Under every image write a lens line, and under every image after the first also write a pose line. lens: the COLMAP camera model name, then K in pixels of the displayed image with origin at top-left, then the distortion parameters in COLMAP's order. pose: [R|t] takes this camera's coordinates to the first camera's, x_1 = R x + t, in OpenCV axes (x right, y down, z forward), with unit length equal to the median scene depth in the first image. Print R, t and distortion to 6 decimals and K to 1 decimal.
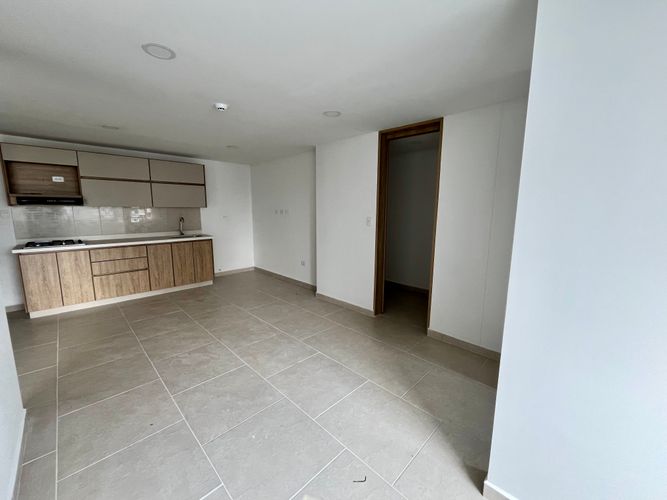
lens RADIAL K [[269.9, 0, 330.9], [0, 269.9, 249.4], [0, 0, 1]] dist [-0.001514, -0.000184]
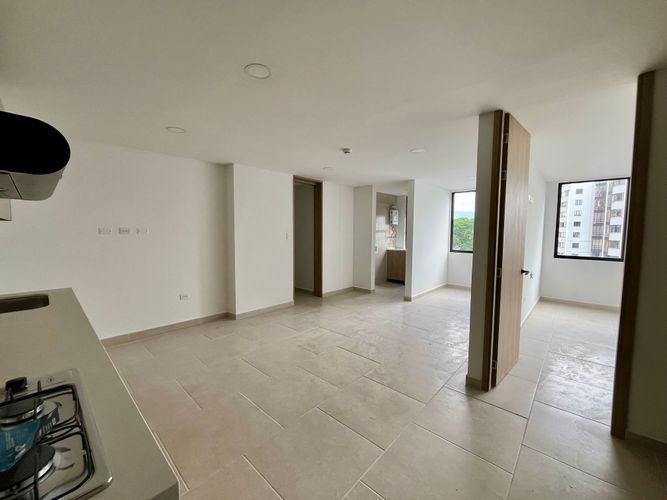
lens RADIAL K [[269.9, 0, 330.9], [0, 269.9, 249.4], [0, 0, 1]] dist [-0.001514, -0.000184]
pose [[-0.041497, -0.075404, 0.996289, -1.137422], [0.146942, 0.985845, 0.080734, -0.107615], [-0.988274, 0.149747, -0.029830, 0.767965]]
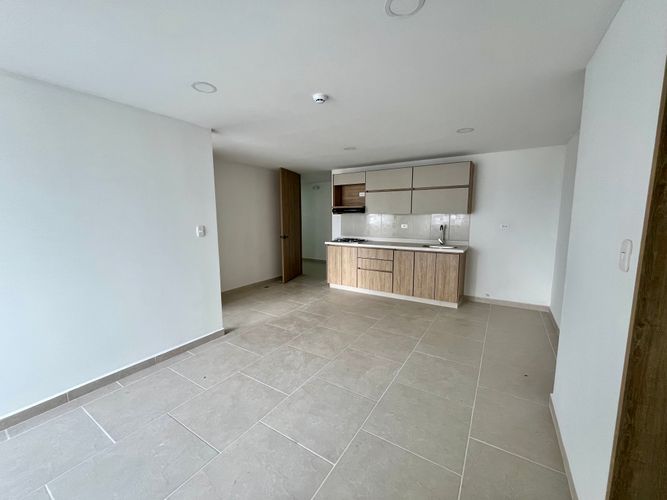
lens RADIAL K [[269.9, 0, 330.9], [0, 269.9, 249.4], [0, 0, 1]] dist [-0.001514, -0.000184]
pose [[0.219562, 0.115852, -0.968695, 0.322029], [-0.143051, 0.986015, 0.085499, -0.080993], [0.965054, 0.119800, 0.233064, 0.572893]]
